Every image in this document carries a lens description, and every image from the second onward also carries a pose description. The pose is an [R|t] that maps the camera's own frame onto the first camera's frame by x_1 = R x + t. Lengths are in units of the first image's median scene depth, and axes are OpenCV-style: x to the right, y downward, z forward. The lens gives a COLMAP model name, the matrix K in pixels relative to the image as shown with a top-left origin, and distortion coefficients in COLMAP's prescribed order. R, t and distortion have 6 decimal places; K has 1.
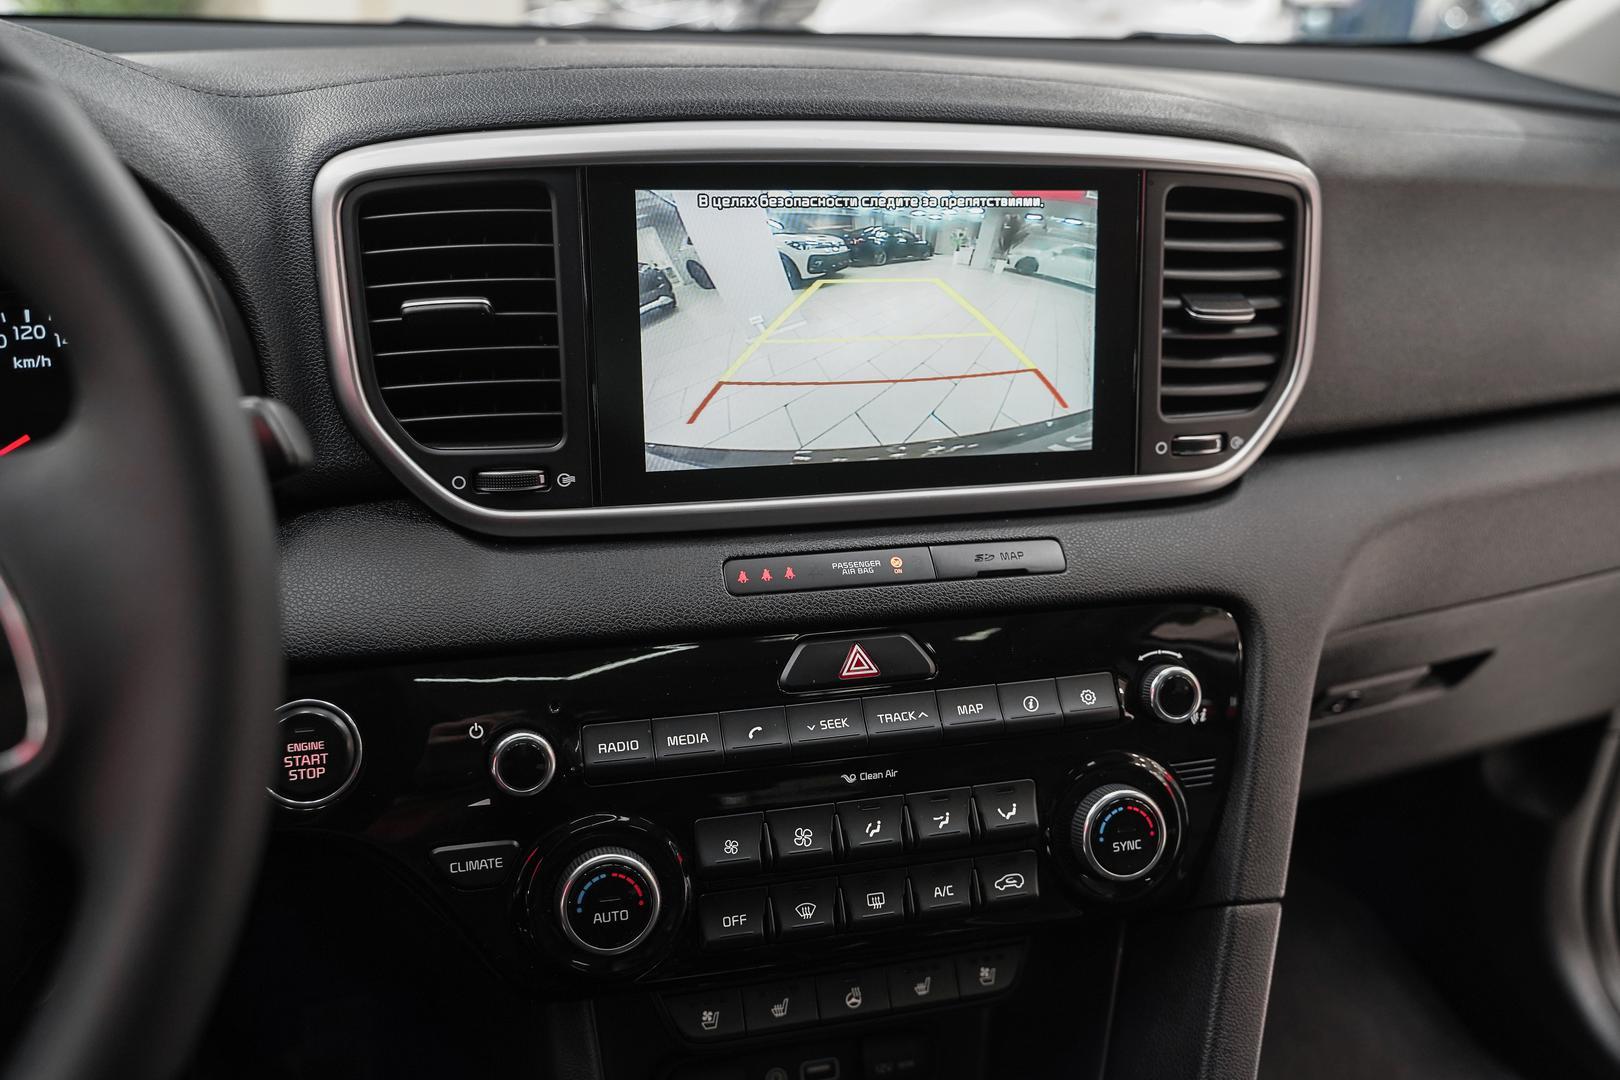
lens RADIAL K [[1341.2, 0, 813.1], [0, 1341.2, 535.7], [0, 0, 1]] dist [-0.016094, 0.027447]
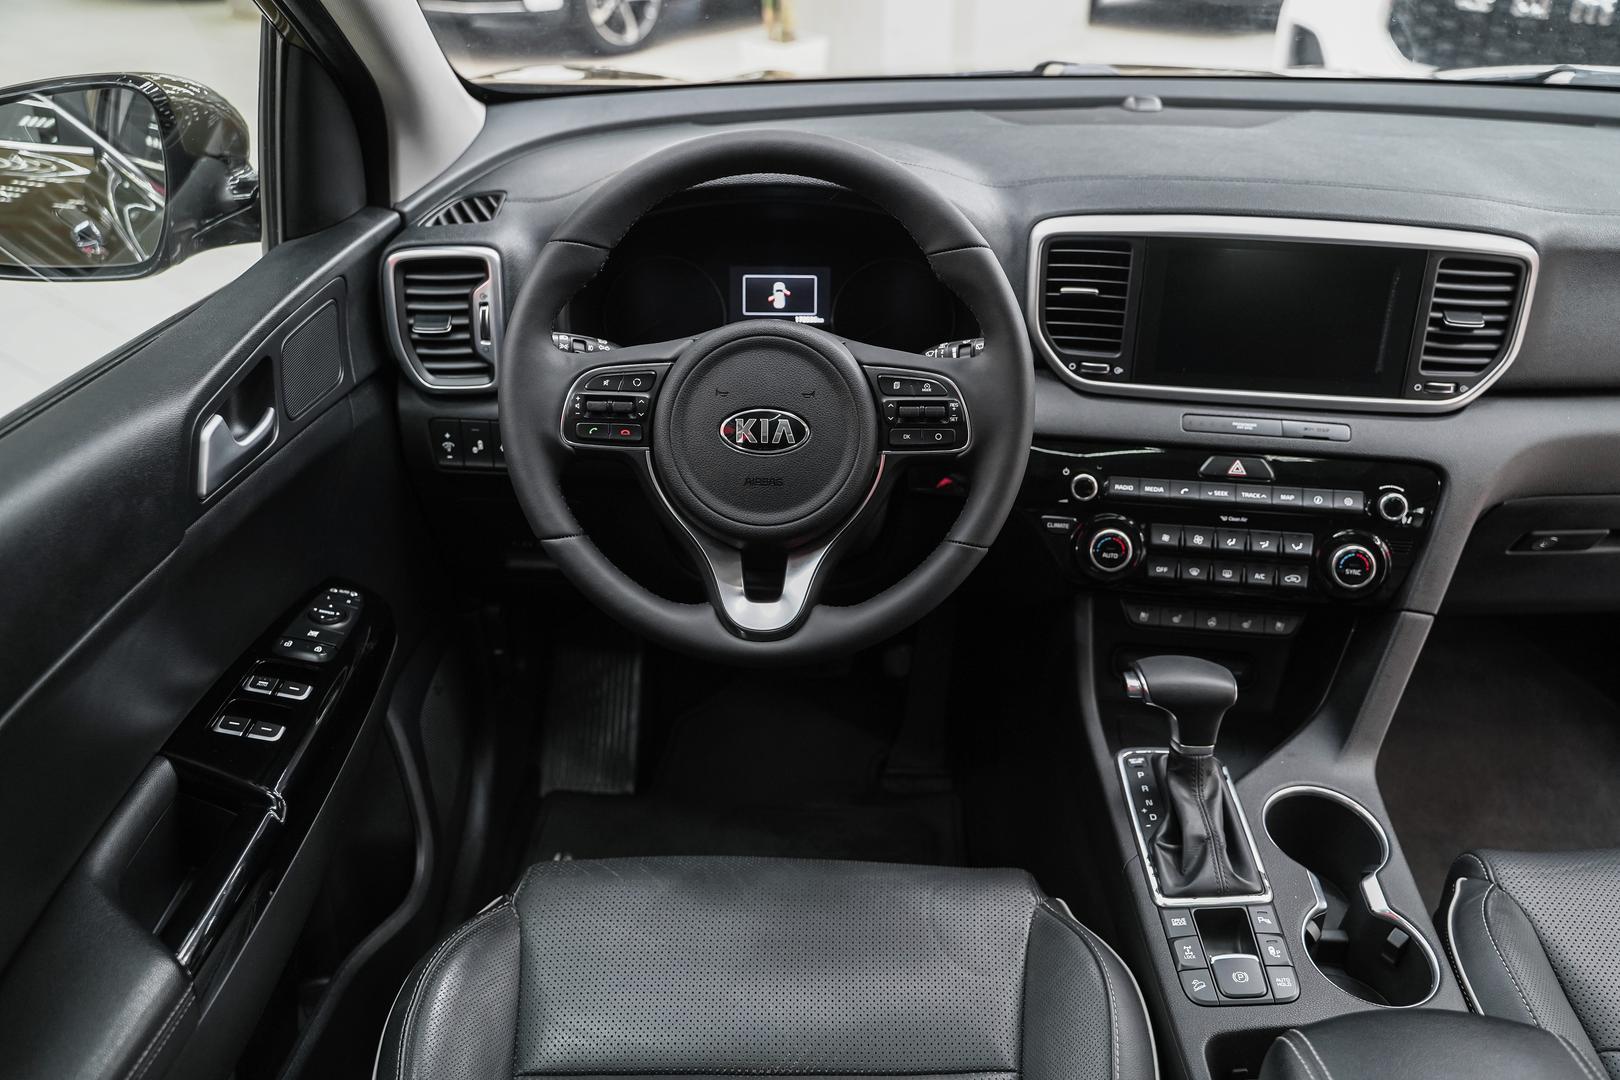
lens RADIAL K [[1296.9, 0, 809.6], [0, 1296.9, 539.3], [0, 0, 1]] dist [-0.008746, 0.003216]
pose [[0.924823, 0.168197, -0.341192, 0.129651], [-0.115349, 0.978703, 0.169807, -0.072972], [0.362486, -0.117685, 0.924529, -1.250537]]
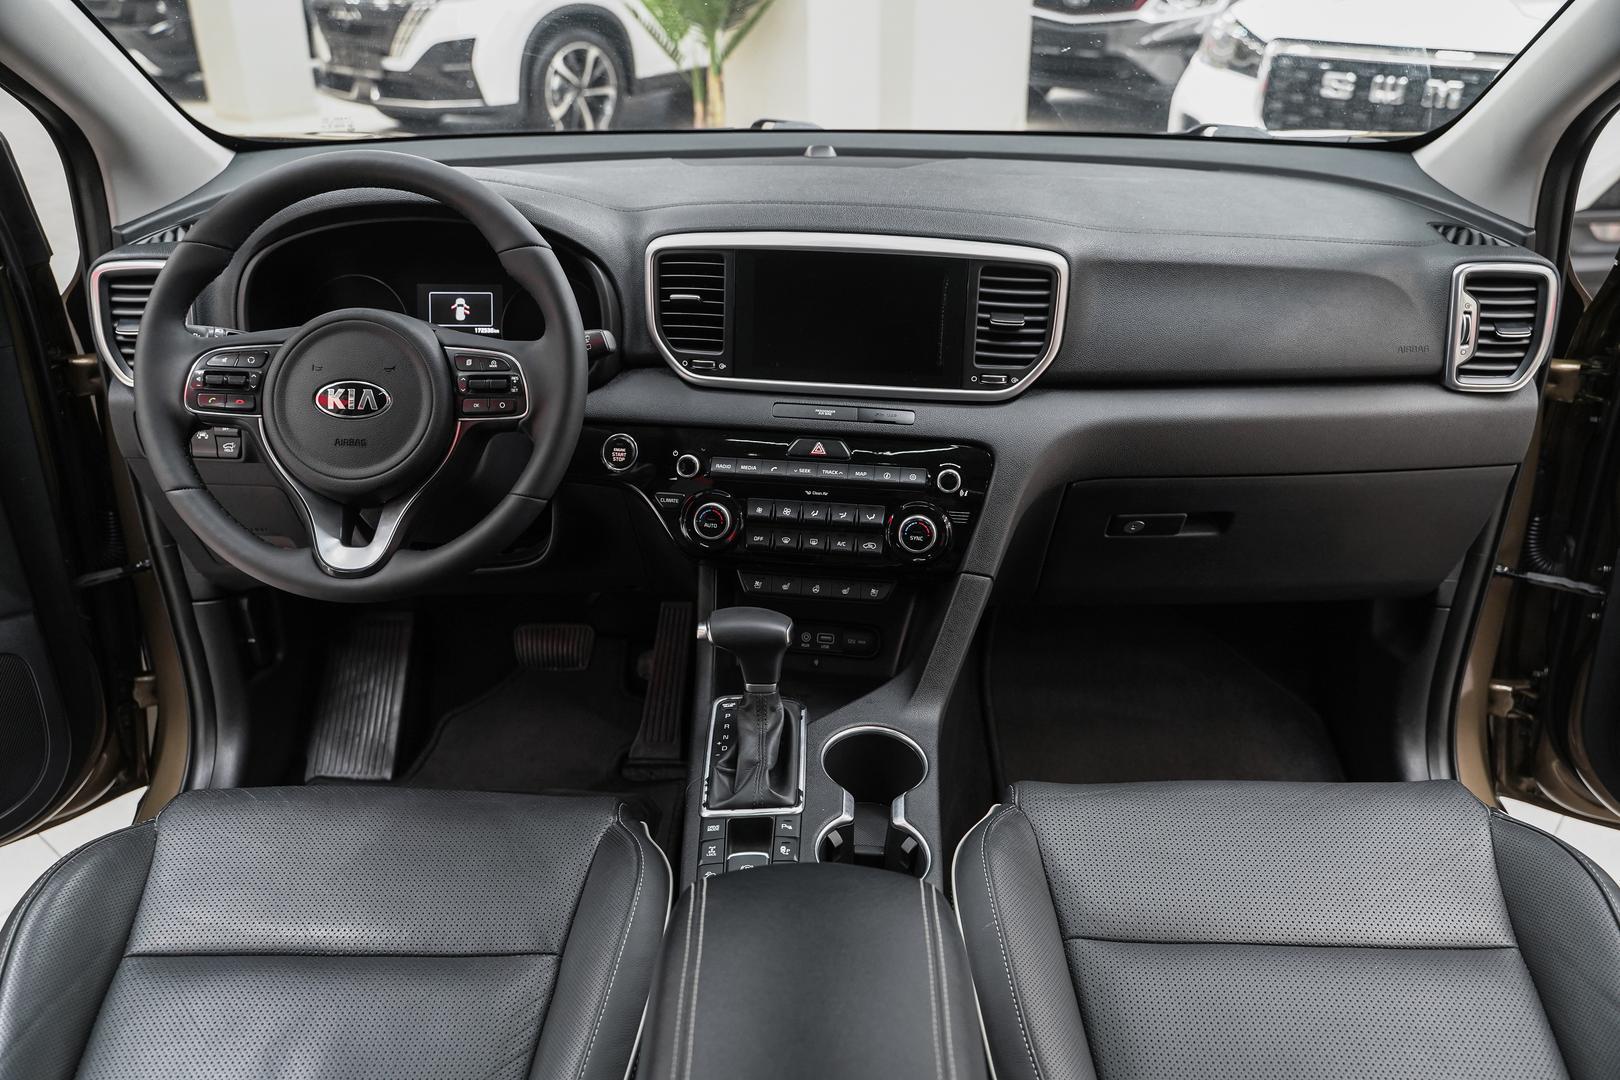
lens RADIAL K [[1296.9, 0, 807.3], [0, 1296.9, 543.5], [0, 0, 1]] dist [-0.008746, 0.003216]
pose [[0.922106, 0.146638, -0.358075, 0.916102], [-0.116844, 0.987732, 0.103599, 0.018863], [0.368874, -0.053691, 0.927927, -1.298776]]
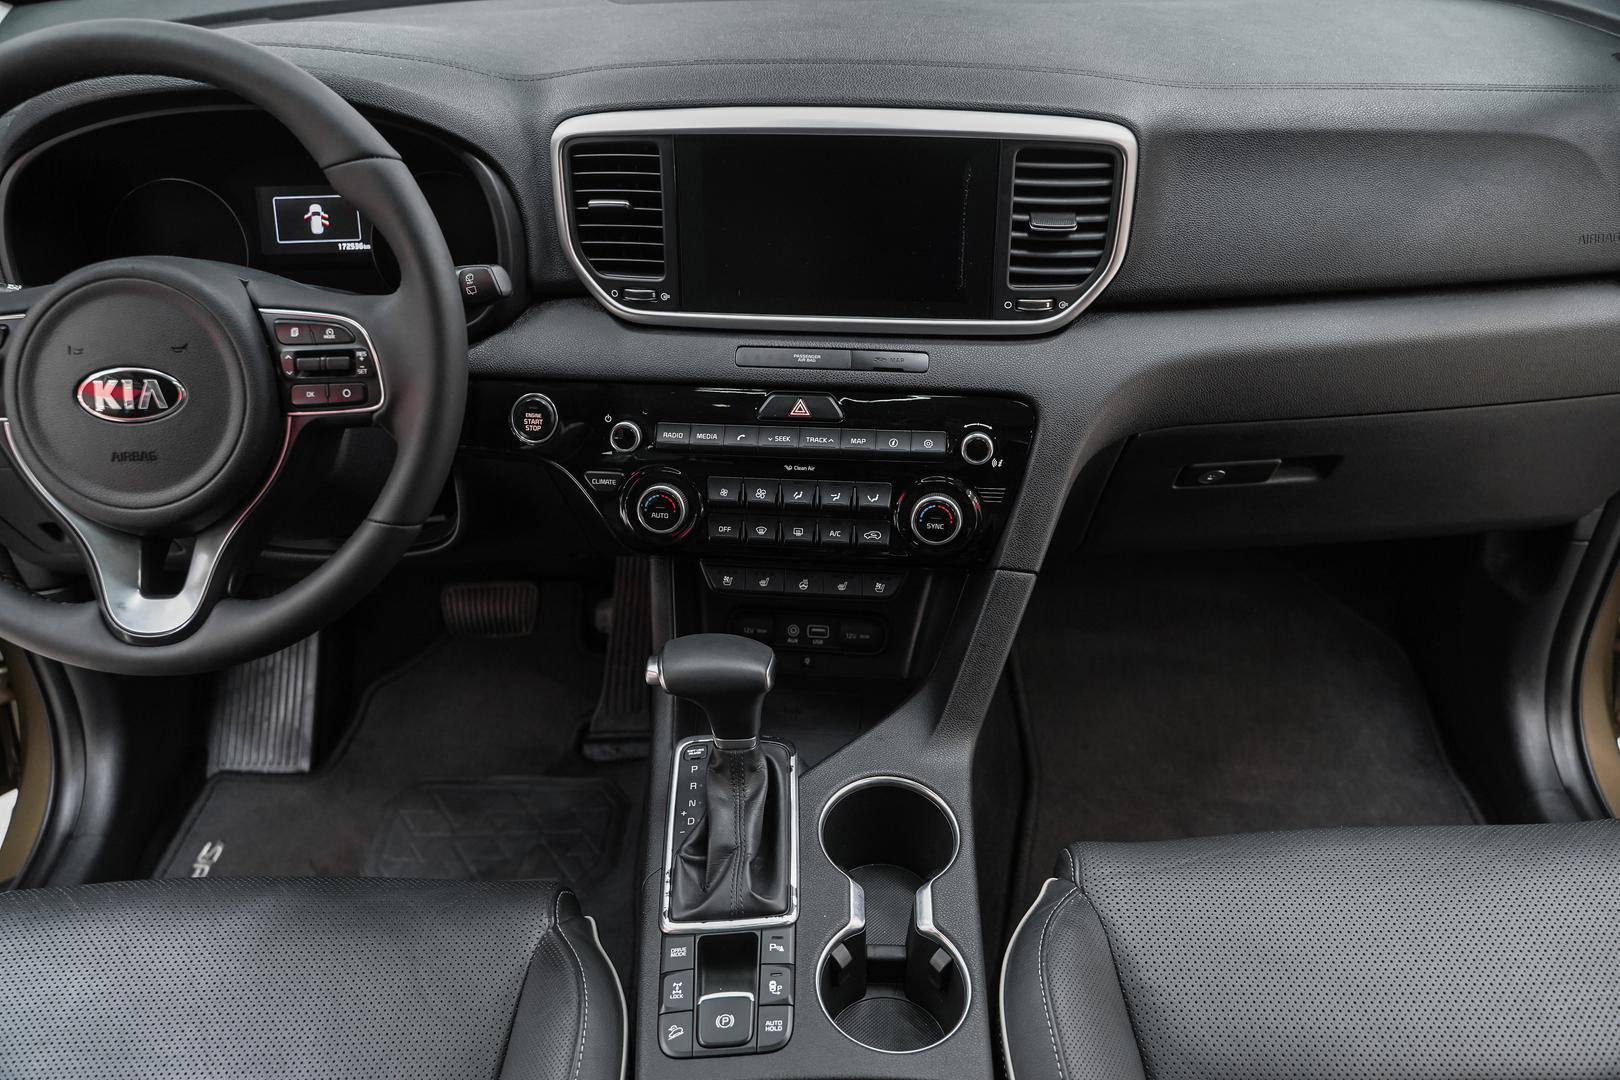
lens RADIAL K [[1296.9, 0, 805.5], [0, 1296.9, 541.7], [0, 0, 1]] dist [-0.008746, 0.003216]
pose [[0.930643, 0.159632, -0.329275, 0.667291], [-0.080707, 0.967214, 0.240798, -0.163713], [0.356918, -0.197523, 0.913014, -0.699863]]
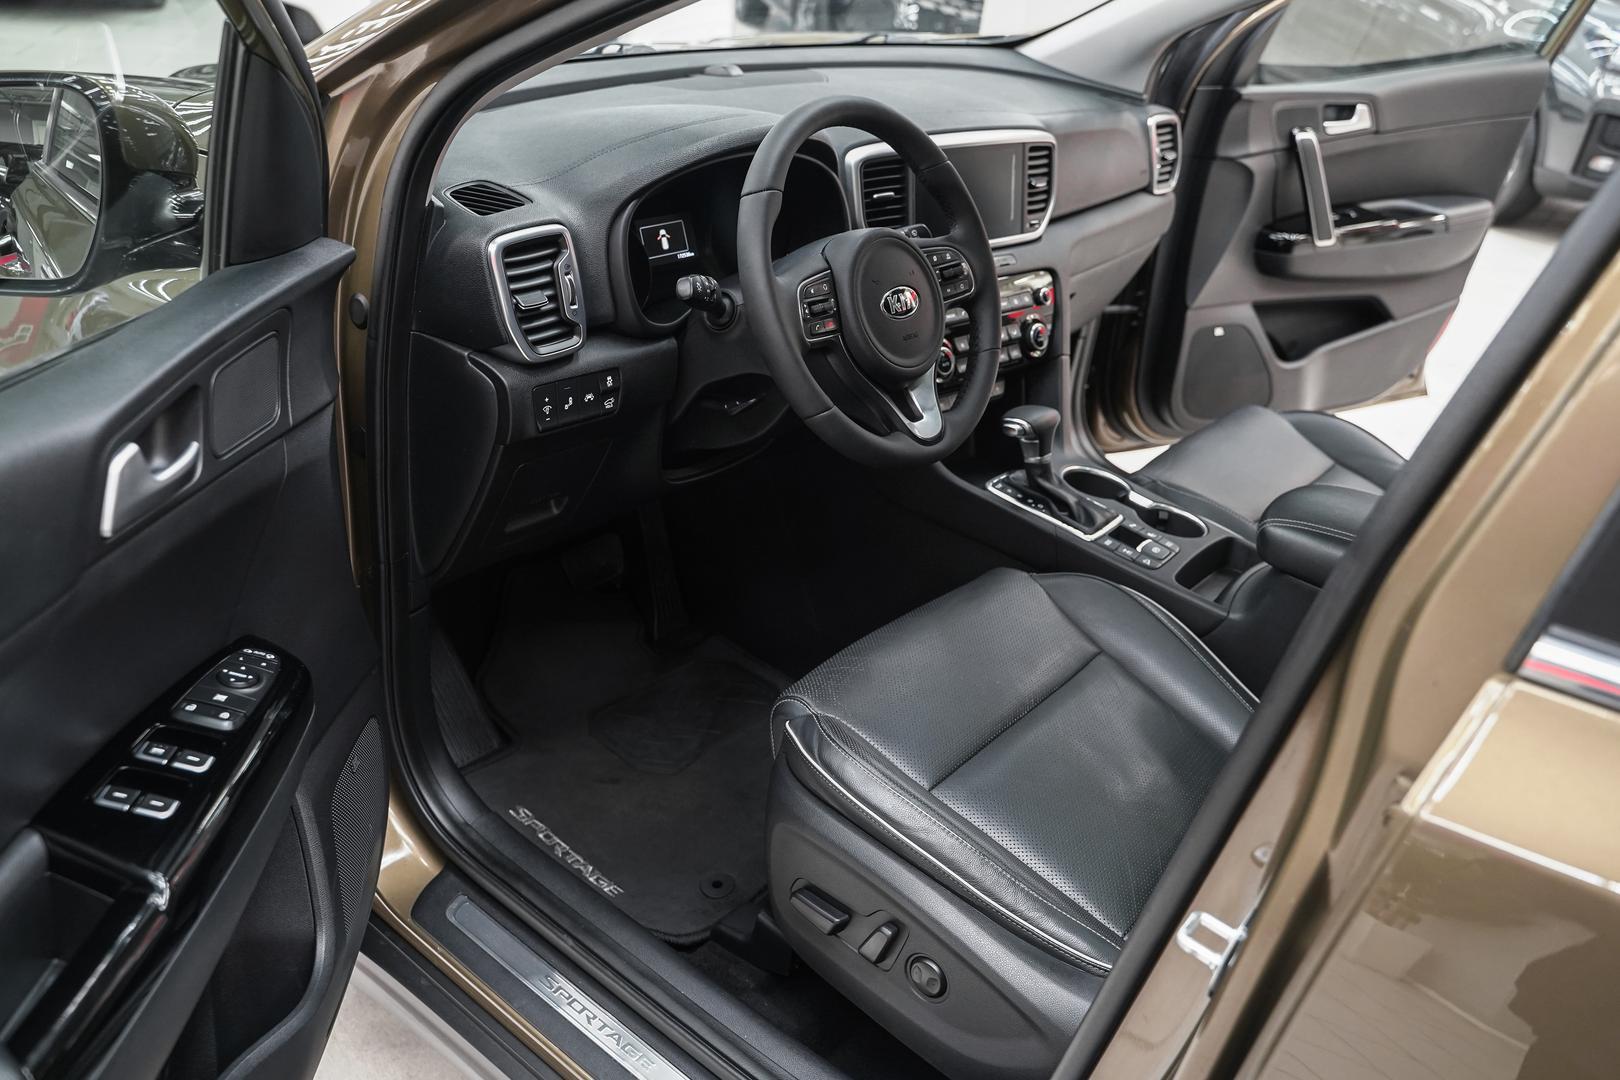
lens RADIAL K [[1296.9, 0, 823.0], [0, 1296.9, 546.3], [0, 0, 1]] dist [-0.008746, 0.003216]
pose [[0.873310, -0.175698, 0.454378, -1.972679], [0.100992, 0.977732, 0.183961, 0.076699], [-0.476581, -0.114766, 0.871607, -1.828277]]
